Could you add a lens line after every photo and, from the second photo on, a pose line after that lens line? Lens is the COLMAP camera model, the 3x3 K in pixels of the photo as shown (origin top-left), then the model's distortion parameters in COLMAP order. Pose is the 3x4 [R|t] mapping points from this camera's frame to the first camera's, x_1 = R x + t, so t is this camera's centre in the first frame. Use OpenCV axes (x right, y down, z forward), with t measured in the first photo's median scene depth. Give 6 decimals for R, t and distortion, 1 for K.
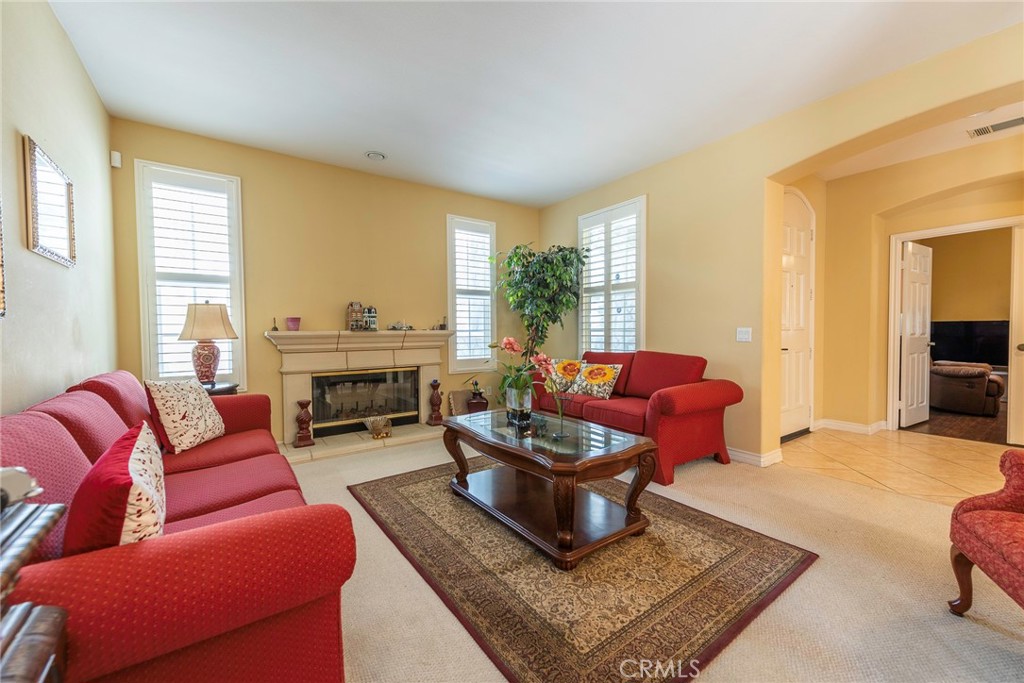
lens RADIAL K [[404.4, 0, 510.3], [0, 404.4, 341.4], [0, 0, 1]] dist [0.006329, -0.000874]
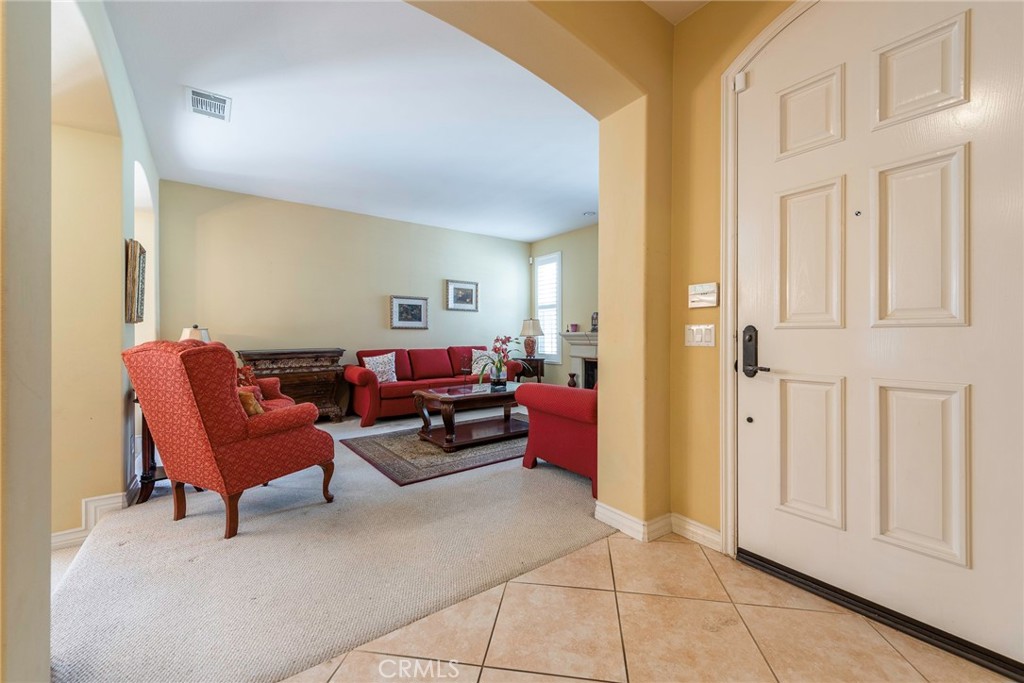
lens RADIAL K [[404.4, 0, 517.2], [0, 404.4, 338.8], [0, 0, 1]] dist [0.006329, -0.000874]
pose [[0.020256, 0.011408, -0.999730, 1.430048], [-0.030121, 0.999488, 0.010795, -0.010950], [0.999341, 0.029895, 0.020589, 0.896720]]
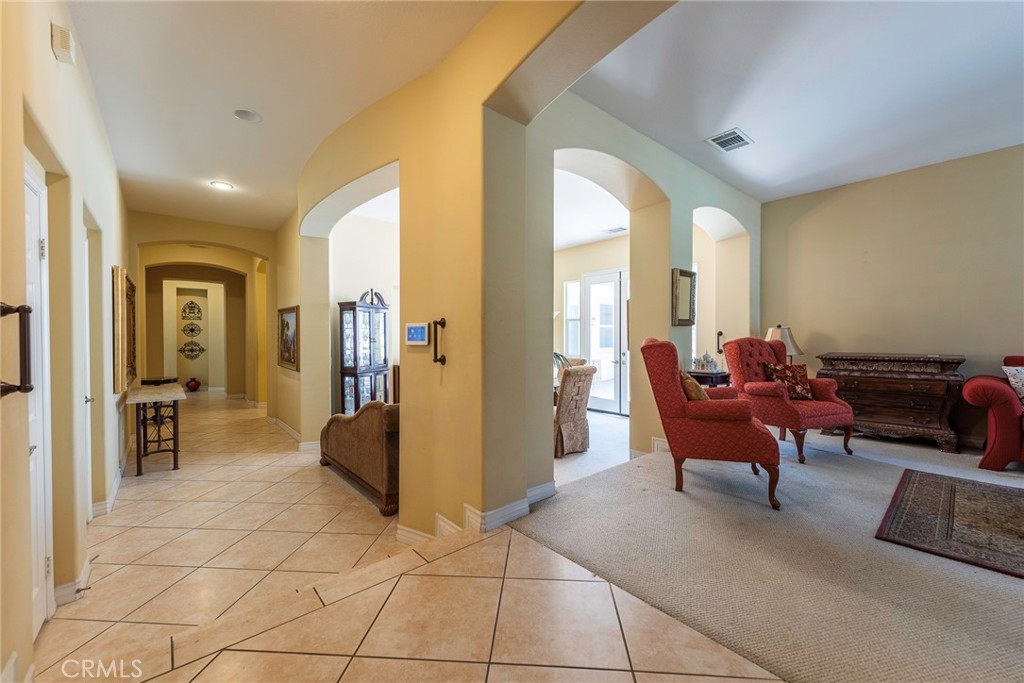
lens RADIAL K [[404.4, 0, 520.8], [0, 404.4, 341.1], [0, 0, 1]] dist [0.006329, -0.000874]
pose [[-0.995120, 0.009800, -0.098182, 1.159508], [0.005574, 0.999050, 0.043227, -0.019894], [0.098512, 0.042468, -0.994229, 1.269982]]
